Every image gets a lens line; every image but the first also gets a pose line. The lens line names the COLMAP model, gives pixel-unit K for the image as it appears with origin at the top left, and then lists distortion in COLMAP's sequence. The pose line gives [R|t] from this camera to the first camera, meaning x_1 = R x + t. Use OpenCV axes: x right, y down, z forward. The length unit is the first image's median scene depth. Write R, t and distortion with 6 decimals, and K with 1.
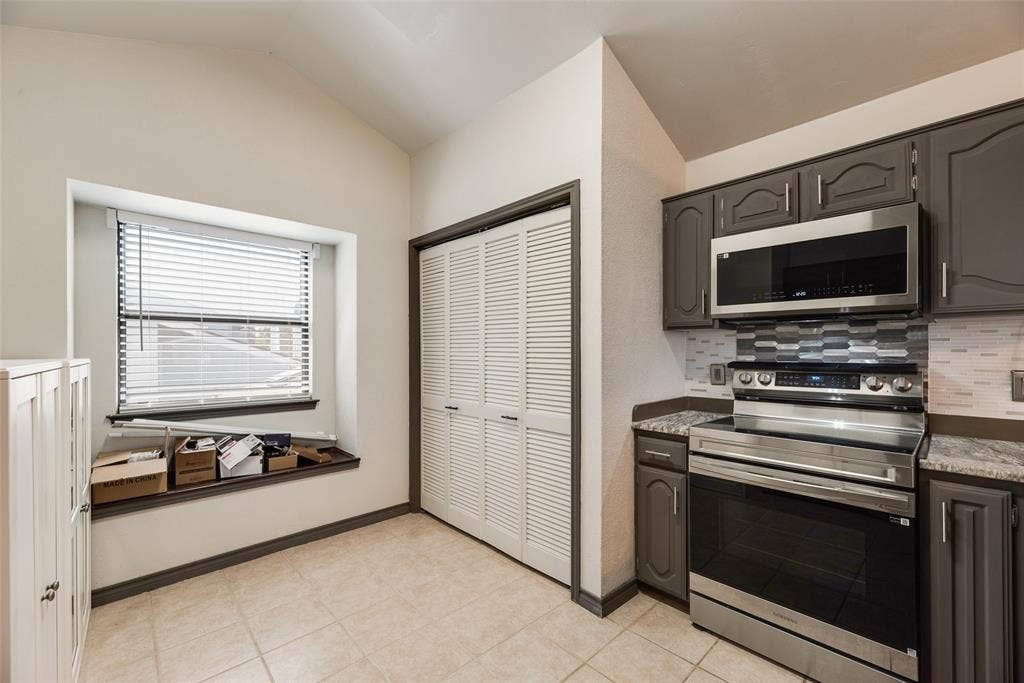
lens RADIAL K [[414.4, 0, 510.9], [0, 414.4, 348.2], [0, 0, 1]] dist [0.000597, -0.000104]
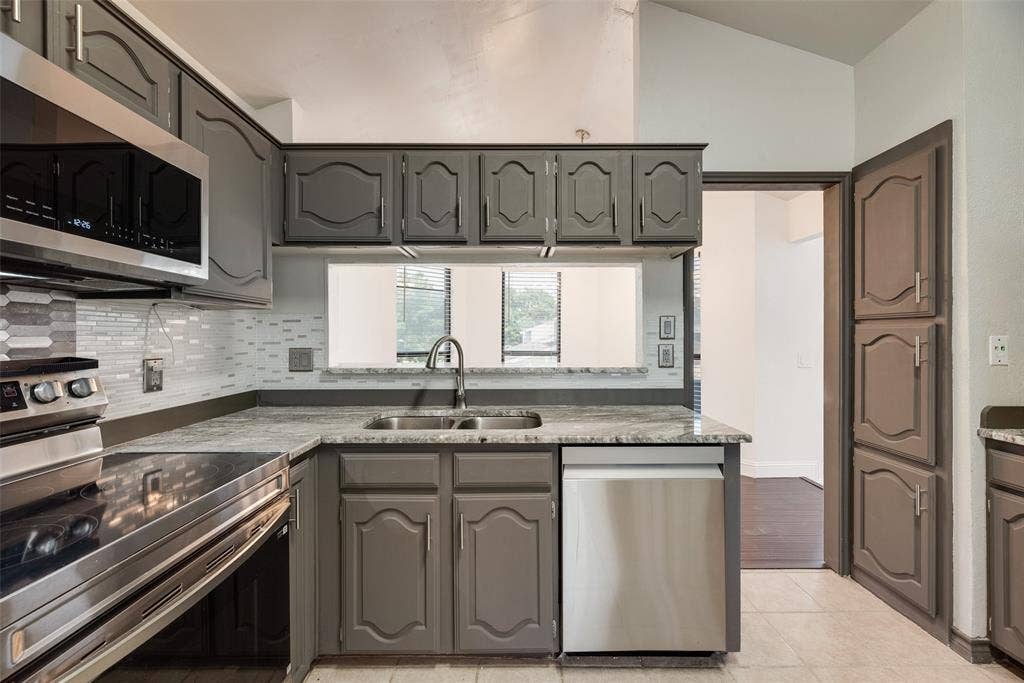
lens RADIAL K [[419.6, 0, 514.5], [0, 419.6, 336.7], [0, 0, 1]] dist [0.000610, -0.000034]
pose [[-0.727816, 0.004886, 0.685756, -0.020926], [0.000728, 0.999980, -0.006353, 0.007411], [-0.685773, -0.004125, -0.727804, 0.907096]]
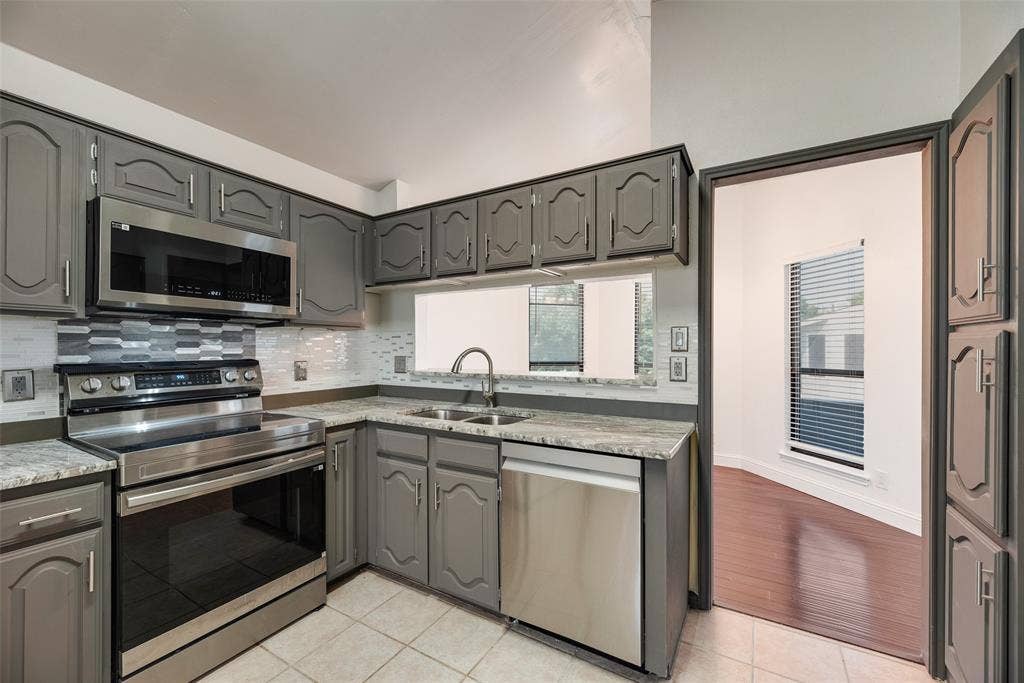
lens RADIAL K [[414.4, 0, 510.9], [0, 414.4, 348.2], [0, 0, 1]] dist [0.000597, -0.000104]
pose [[-0.269539, 0.002977, 0.962985, -0.427914], [-0.003913, 0.999984, -0.004187, 0.005060], [-0.962982, -0.004897, -0.269523, 0.517143]]
